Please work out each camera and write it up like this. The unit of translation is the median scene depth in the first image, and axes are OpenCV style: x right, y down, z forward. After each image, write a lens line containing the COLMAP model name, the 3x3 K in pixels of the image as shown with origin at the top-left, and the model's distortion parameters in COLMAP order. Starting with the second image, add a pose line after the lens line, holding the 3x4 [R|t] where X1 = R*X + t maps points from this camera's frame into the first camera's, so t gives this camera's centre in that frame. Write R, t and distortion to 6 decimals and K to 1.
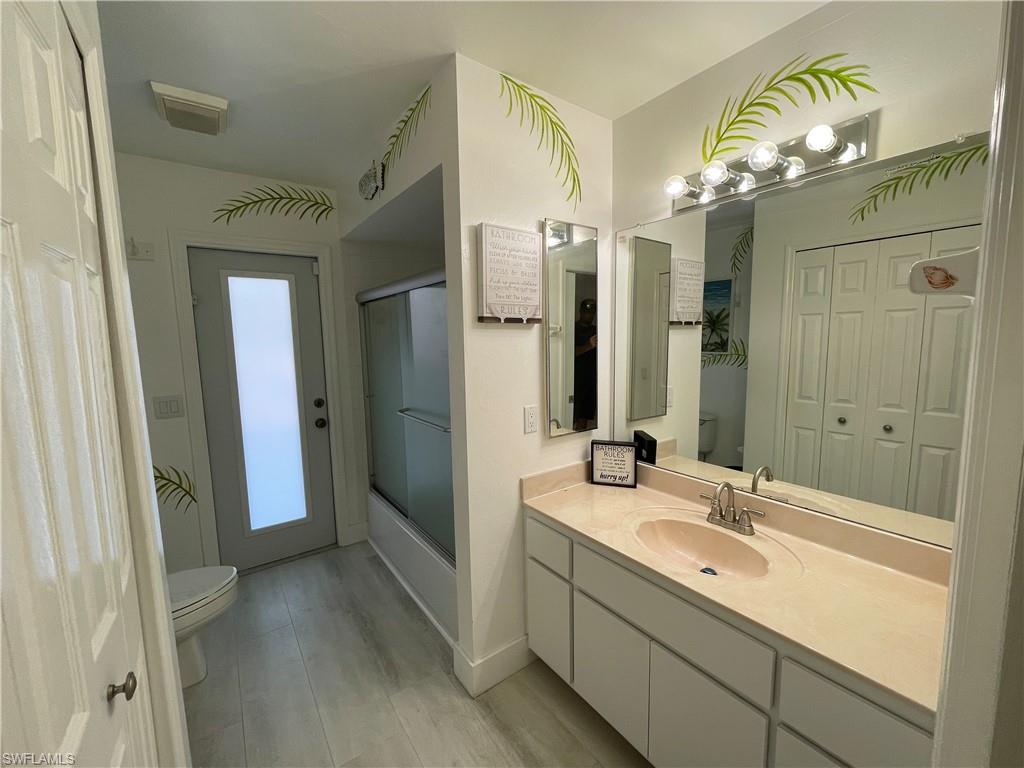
lens RADIAL K [[409.6, 0, 511.4], [0, 409.6, 385.8], [0, 0, 1]] dist [-0.001561, 0.000128]
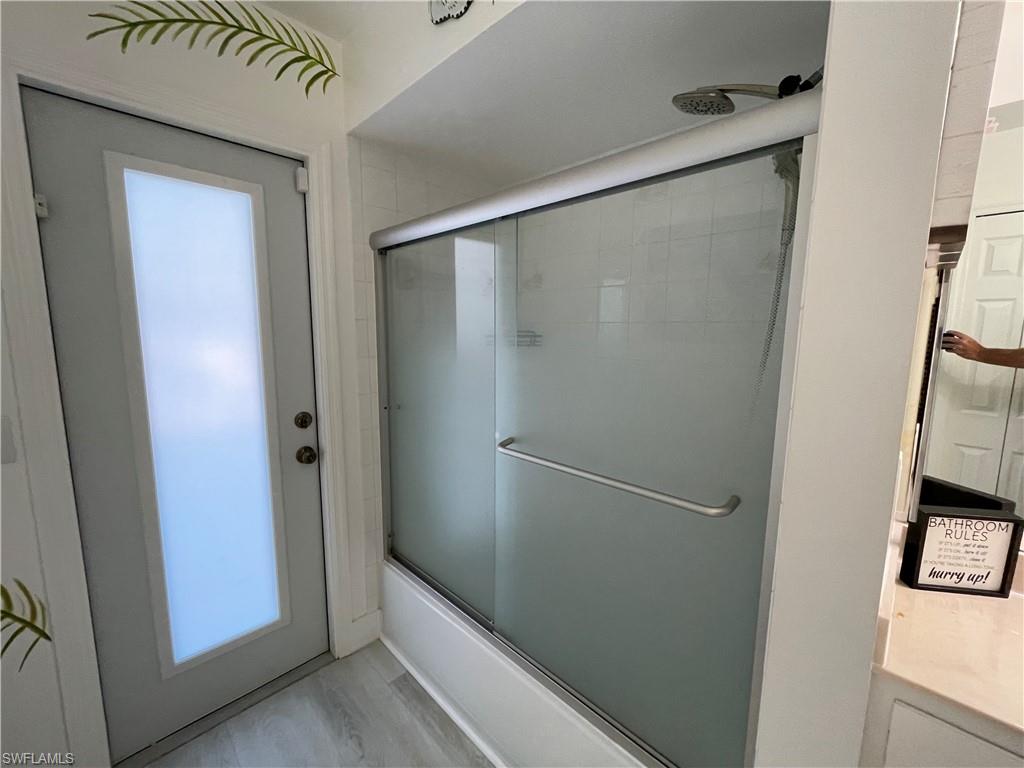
lens RADIAL K [[411.9, 0, 511.5], [0, 411.9, 383.2], [0, 0, 1]] dist [-0.001530, -0.000511]
pose [[0.986403, 0.006751, 0.164208, -0.297716], [-0.009091, 0.999868, 0.013498, -0.021207], [-0.164096, -0.014807, 0.986333, 0.413391]]
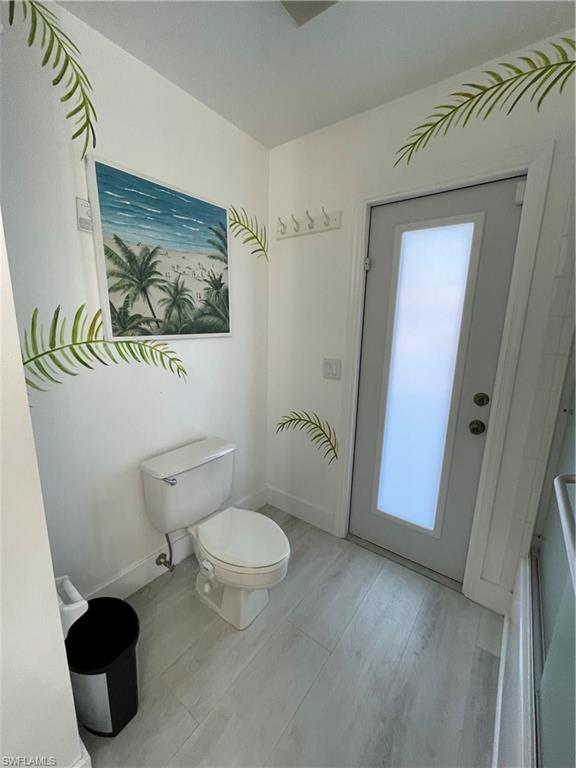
lens RADIAL K [[308.9, 0, 288.0], [0, 308.9, 384.0], [0, 0, 1]] dist [-0.001530, -0.000511]
pose [[0.295603, 0.214893, -0.930828, -0.081482], [-0.137533, 0.973794, 0.181136, -0.037286], [0.945359, 0.074476, 0.317411, 0.551790]]
